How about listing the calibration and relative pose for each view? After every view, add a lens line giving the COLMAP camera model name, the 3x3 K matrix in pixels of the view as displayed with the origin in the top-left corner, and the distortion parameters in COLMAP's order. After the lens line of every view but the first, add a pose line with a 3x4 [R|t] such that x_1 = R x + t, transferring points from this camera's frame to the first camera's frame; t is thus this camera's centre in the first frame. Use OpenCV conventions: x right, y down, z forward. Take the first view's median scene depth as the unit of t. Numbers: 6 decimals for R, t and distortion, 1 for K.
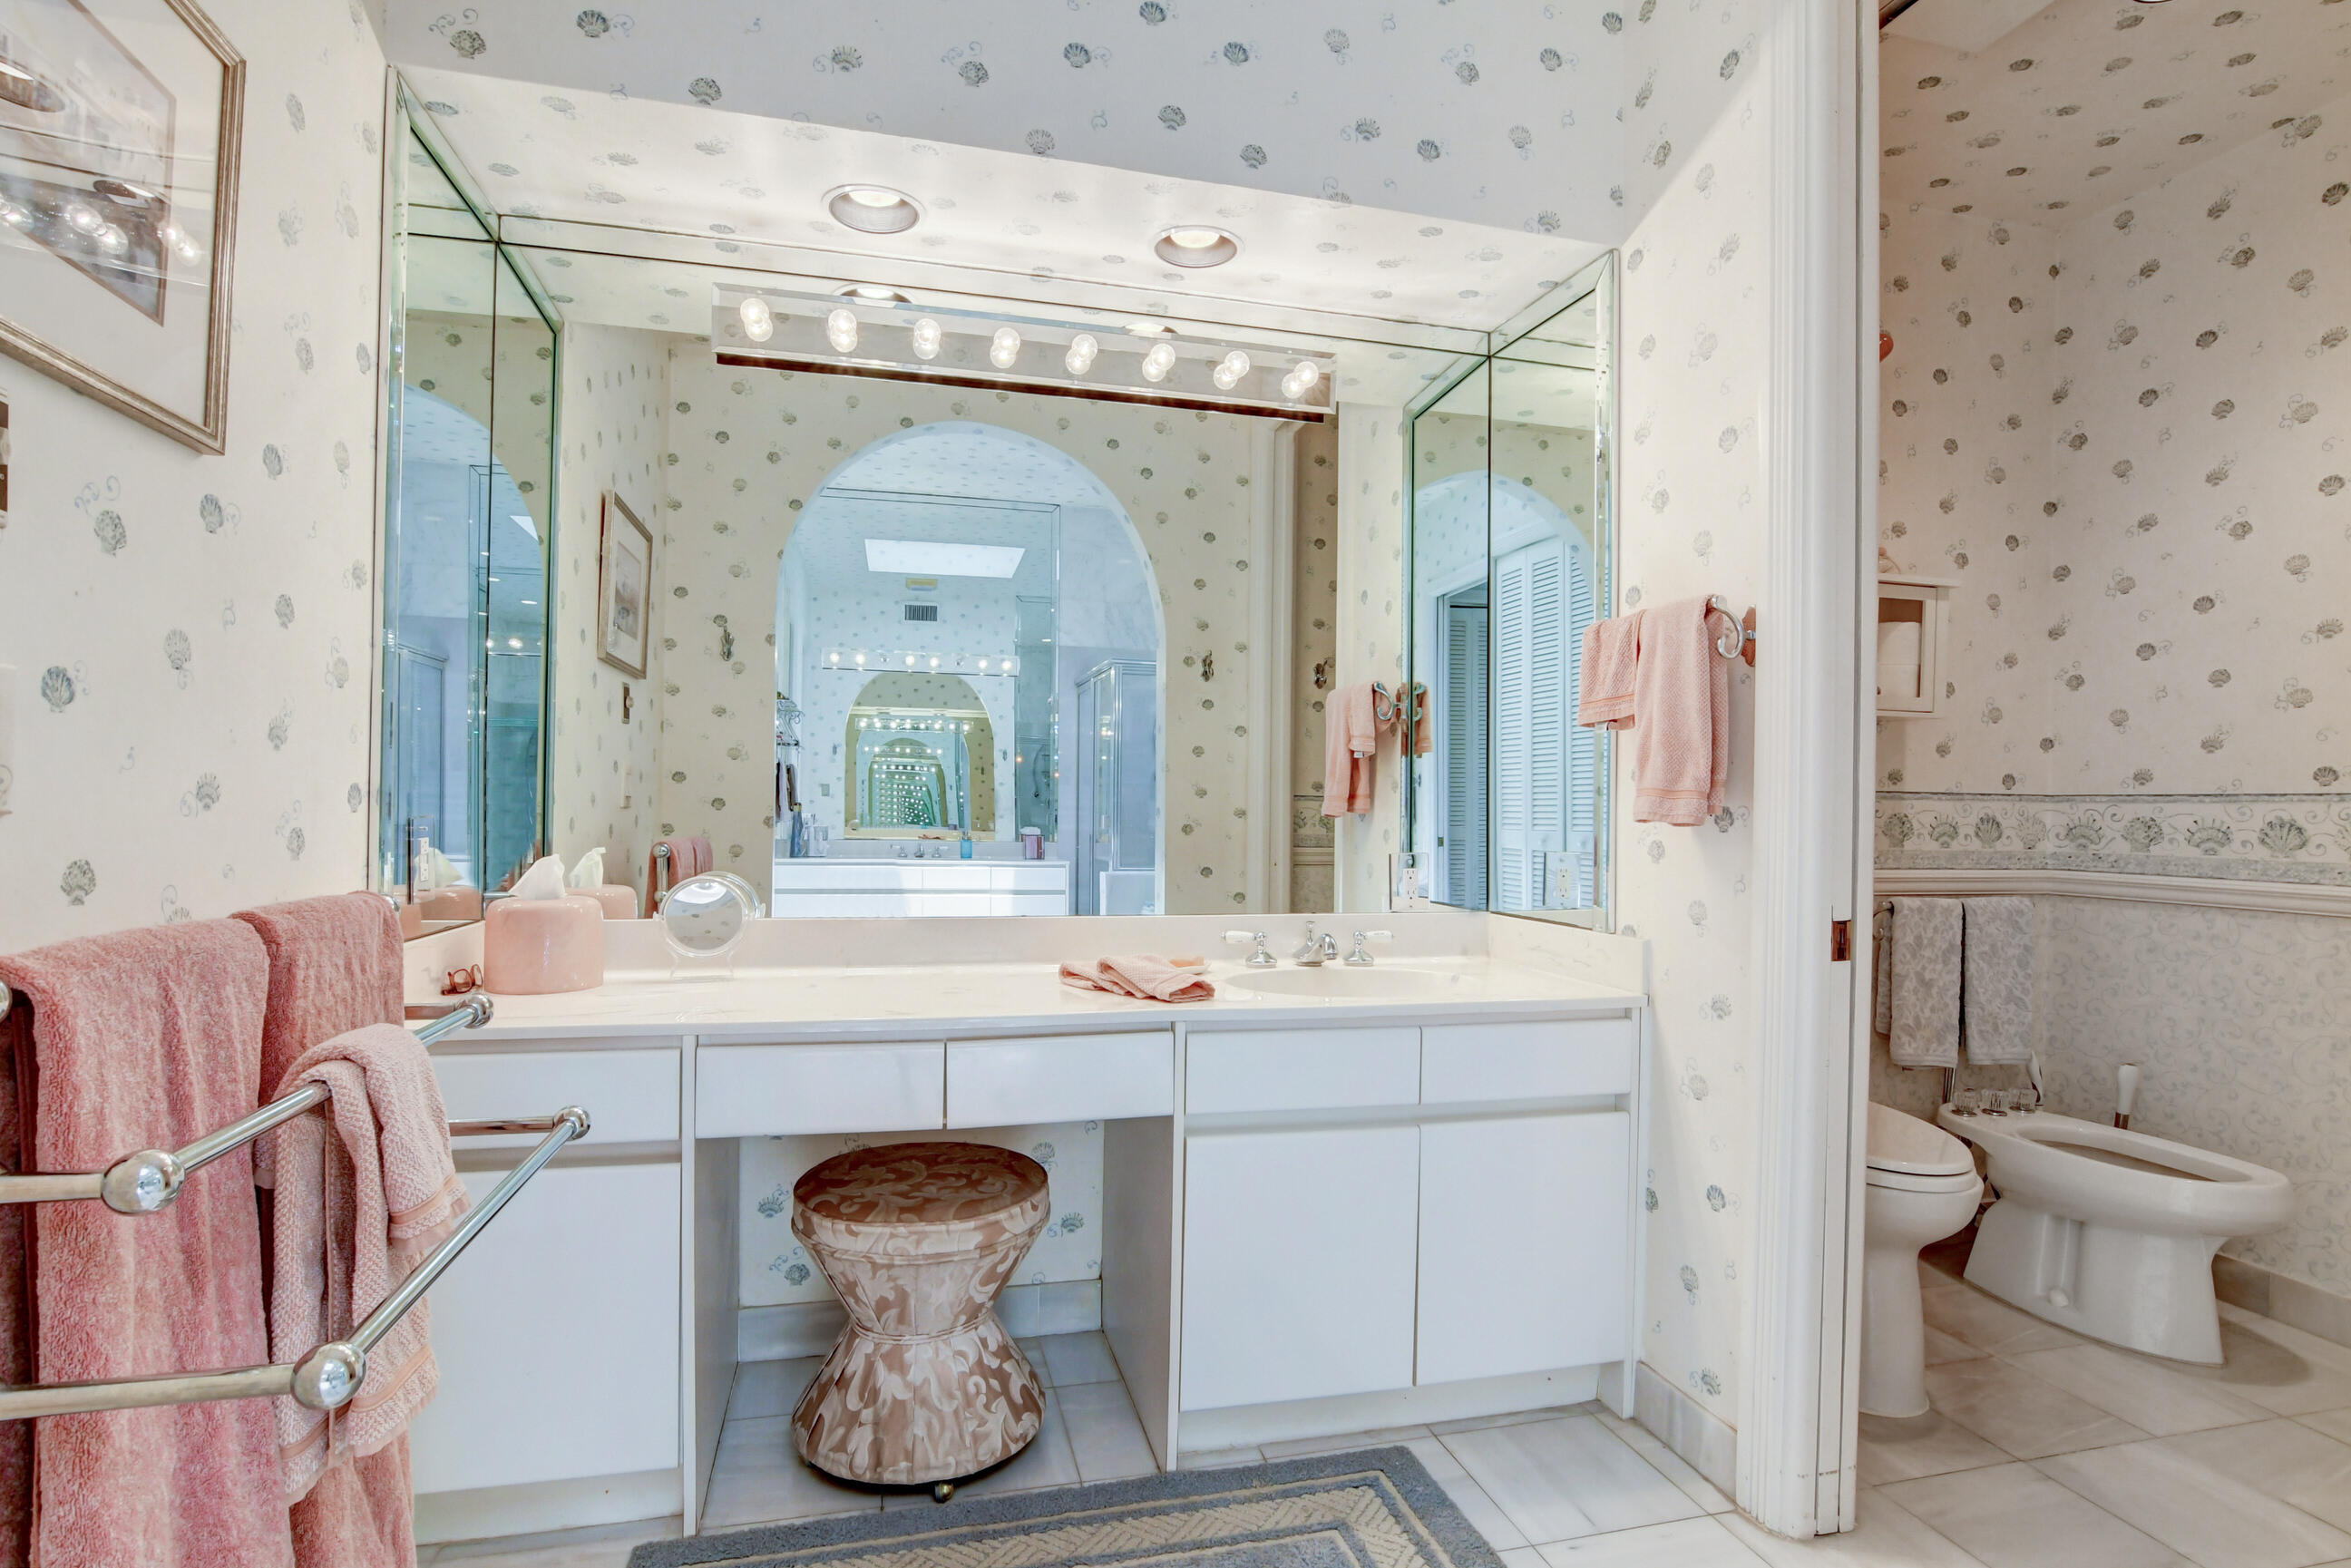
lens RADIAL K [[1146.7, 0, 1171.5], [0, 1146.7, 805.1], [0, 0, 1]] dist [-0.027542, 0.013440]
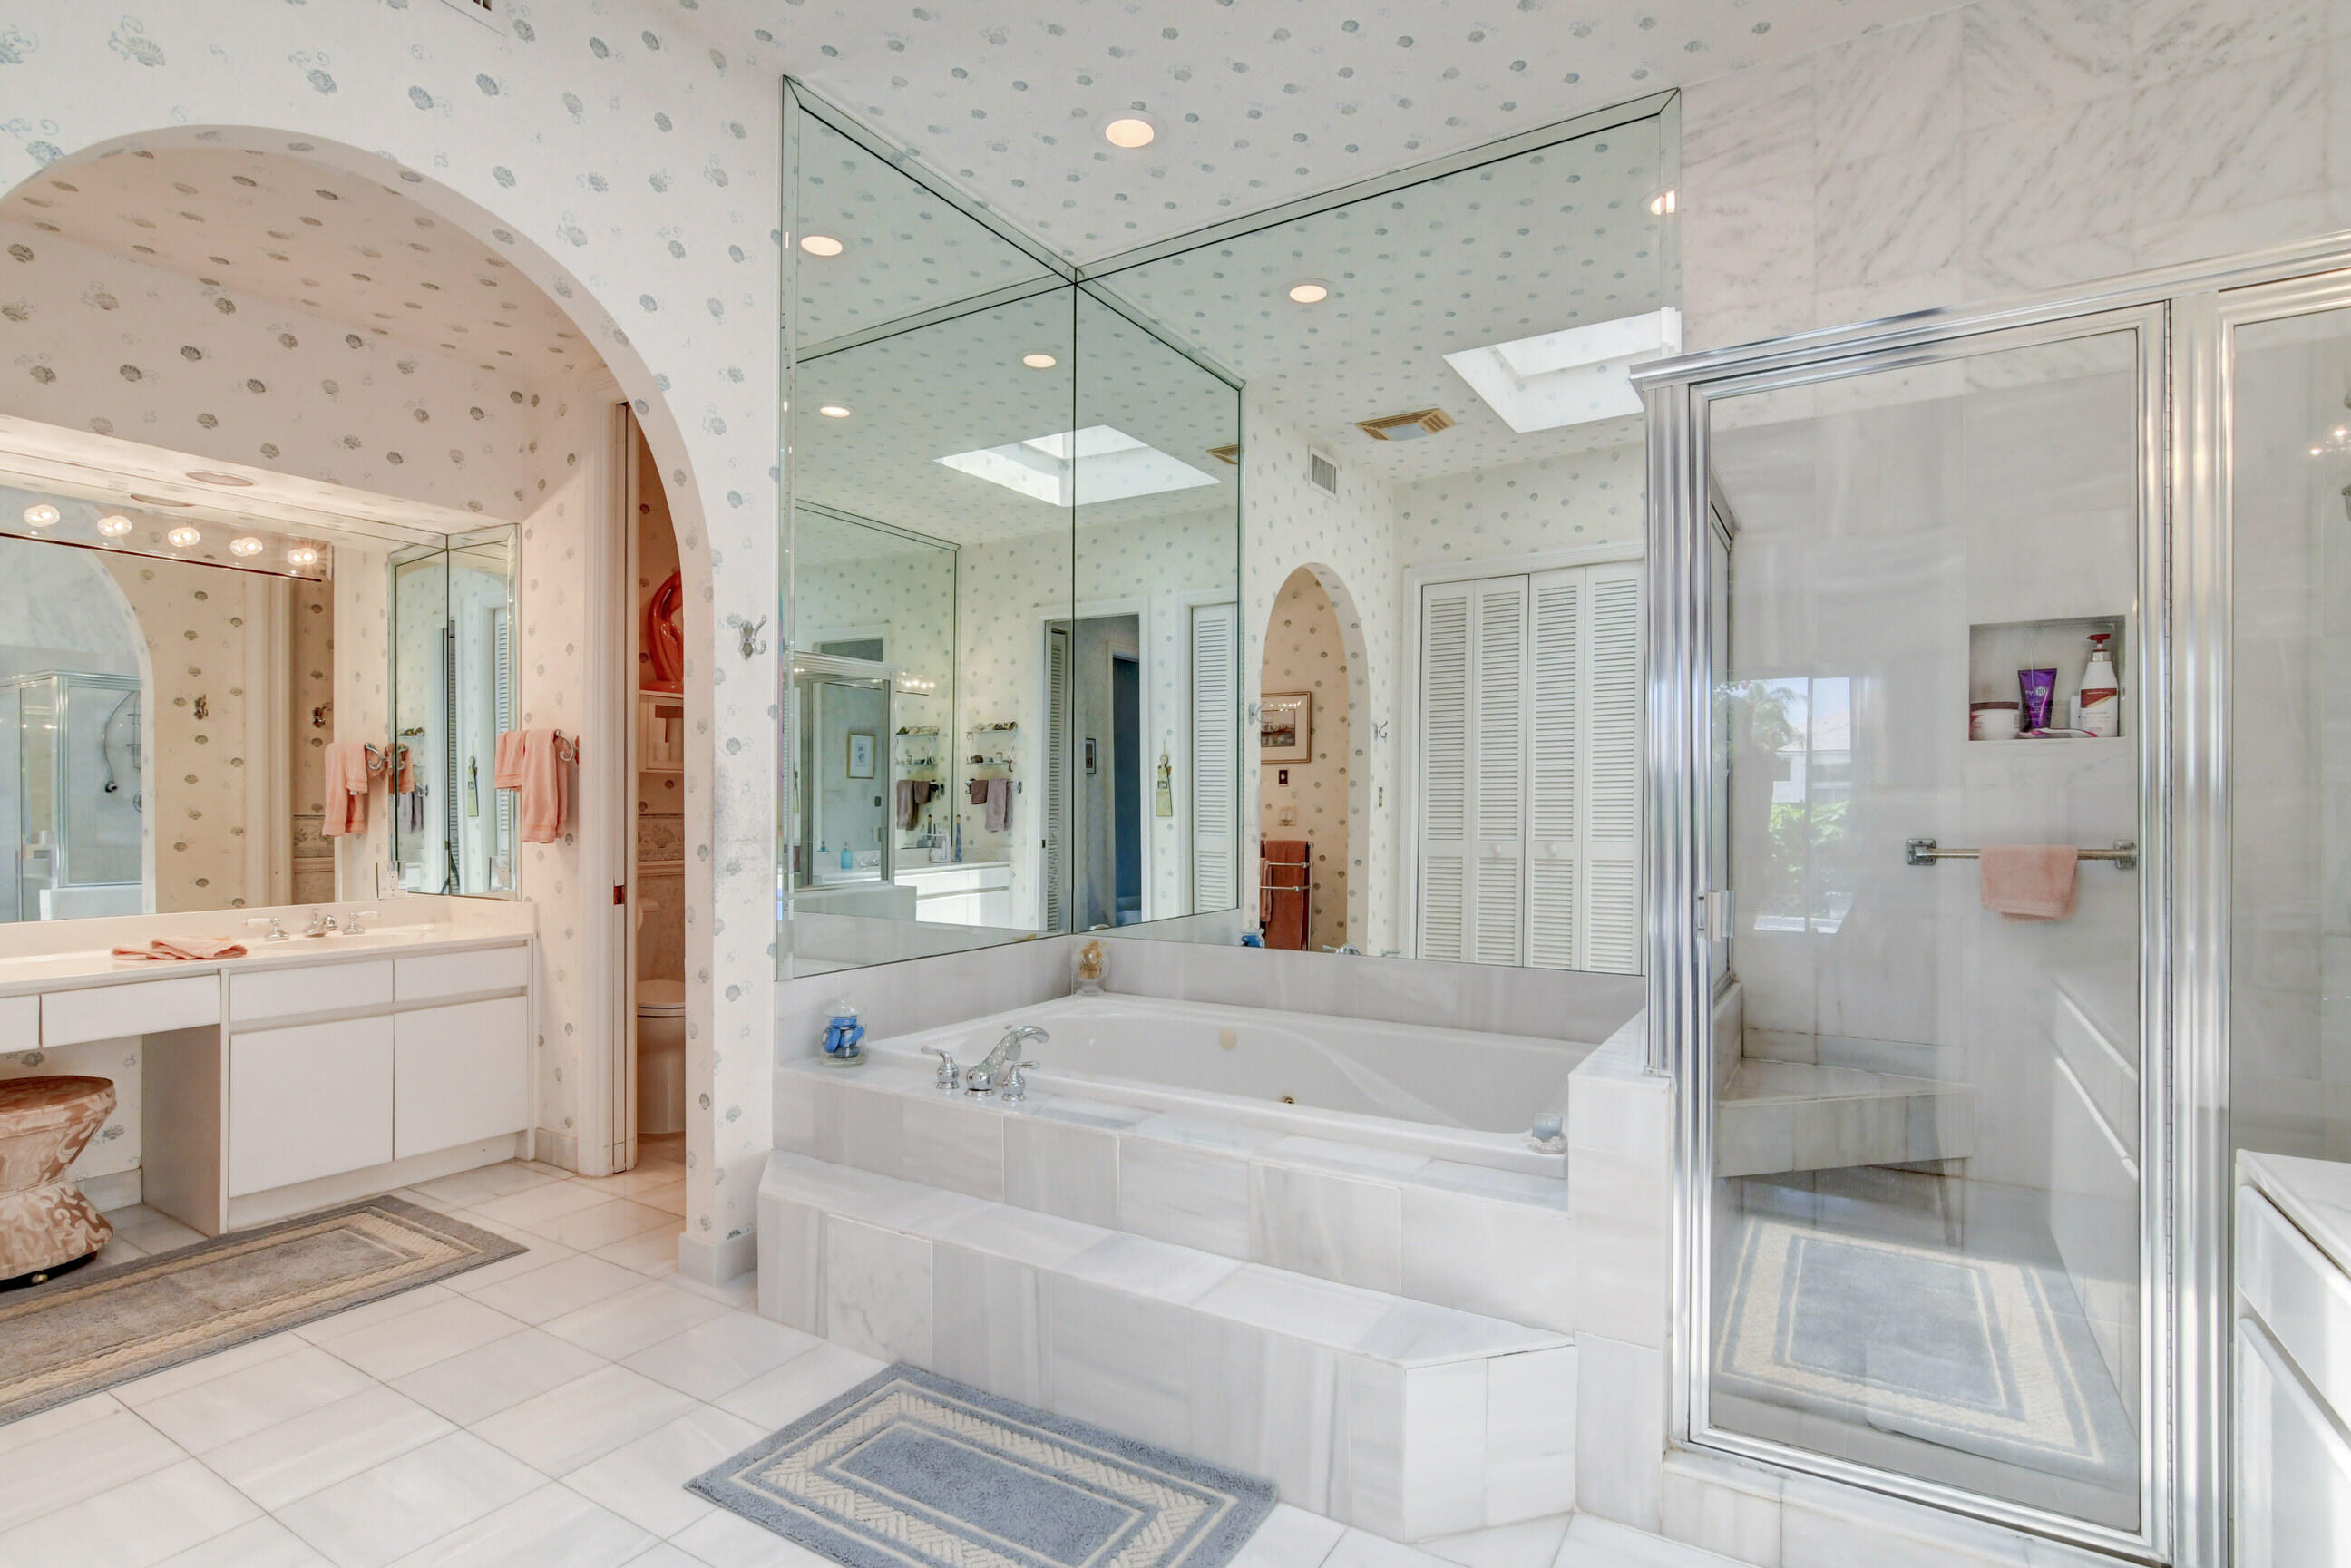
lens RADIAL K [[1146.7, 0, 1171.5], [0, 1146.7, 805.1], [0, 0, 1]] dist [-0.027542, 0.013440]
pose [[0.713991, -0.012736, 0.700039, -0.148227], [0.006004, 0.999909, 0.012068, -0.059830], [-0.700129, -0.004414, 0.714003, -1.082643]]
